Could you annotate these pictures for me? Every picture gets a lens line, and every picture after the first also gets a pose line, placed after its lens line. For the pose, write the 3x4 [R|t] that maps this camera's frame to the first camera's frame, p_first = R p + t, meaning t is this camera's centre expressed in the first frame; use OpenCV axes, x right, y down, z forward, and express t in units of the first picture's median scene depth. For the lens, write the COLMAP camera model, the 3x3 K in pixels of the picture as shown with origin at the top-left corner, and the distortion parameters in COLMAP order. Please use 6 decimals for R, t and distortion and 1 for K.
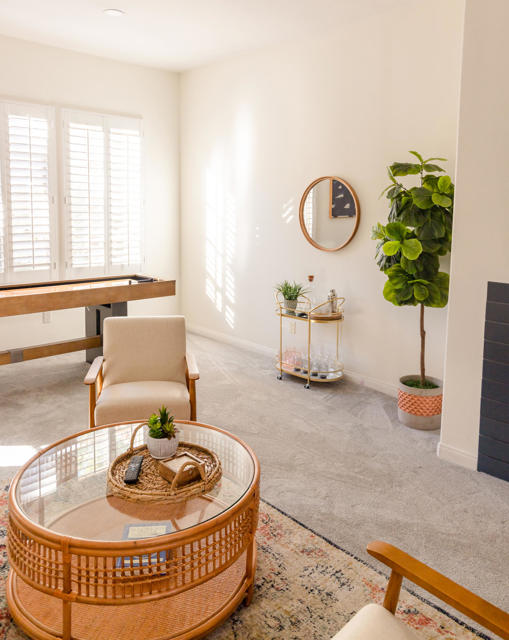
lens RADIAL K [[514.1, 0, 253.5], [0, 514.1, 276.9], [0, 0, 1]] dist [0.002658, -0.007314]
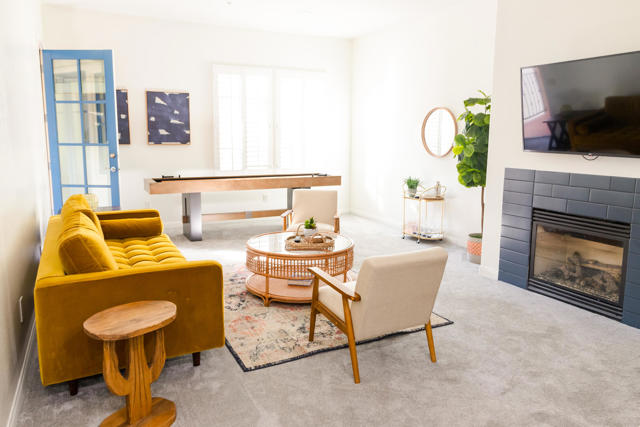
lens RADIAL K [[443.7, 0, 318.7], [0, 443.7, 212.0], [0, 0, 1]] dist [-0.005058, -0.001310]
pose [[0.963374, 0.033067, -0.266115, 0.169725], [-0.023351, 0.998943, 0.039590, 0.074200], [0.267143, -0.031926, 0.963128, -0.387077]]
